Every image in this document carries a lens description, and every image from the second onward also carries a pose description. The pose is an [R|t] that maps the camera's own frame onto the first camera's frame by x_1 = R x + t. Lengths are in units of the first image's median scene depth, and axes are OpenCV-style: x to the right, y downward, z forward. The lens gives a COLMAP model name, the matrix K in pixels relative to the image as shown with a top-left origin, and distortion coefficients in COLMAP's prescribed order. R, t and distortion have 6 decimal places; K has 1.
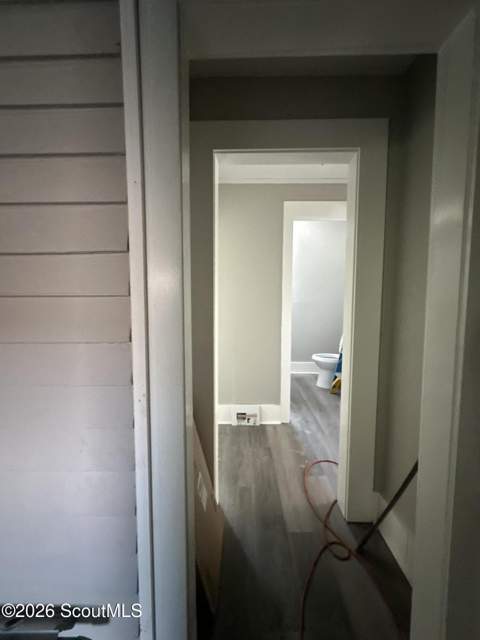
lens RADIAL K [[256.8, 0, 239.9], [0, 256.8, 318.0], [0, 0, 1]] dist [-0.001663, 0.001658]
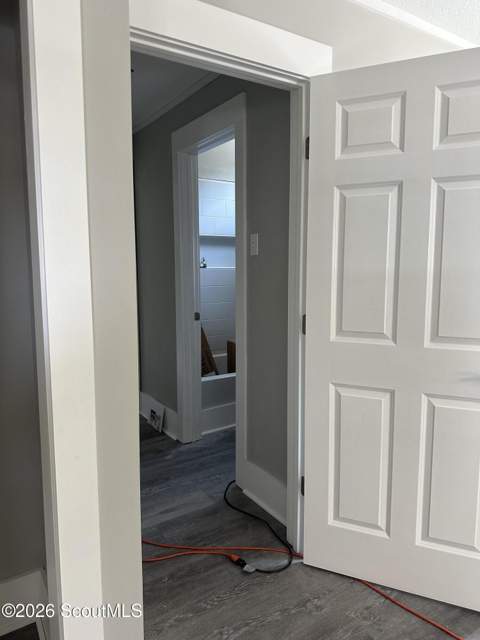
lens RADIAL K [[445.5, 0, 240.3], [0, 445.5, 319.8], [0, 0, 1]] dist [0.000537, -0.000106]
pose [[0.552402, 0.110792, -0.826182, 1.307996], [-0.058208, 0.993835, 0.094355, -0.065459], [0.831543, -0.004031, 0.555446, 0.452805]]
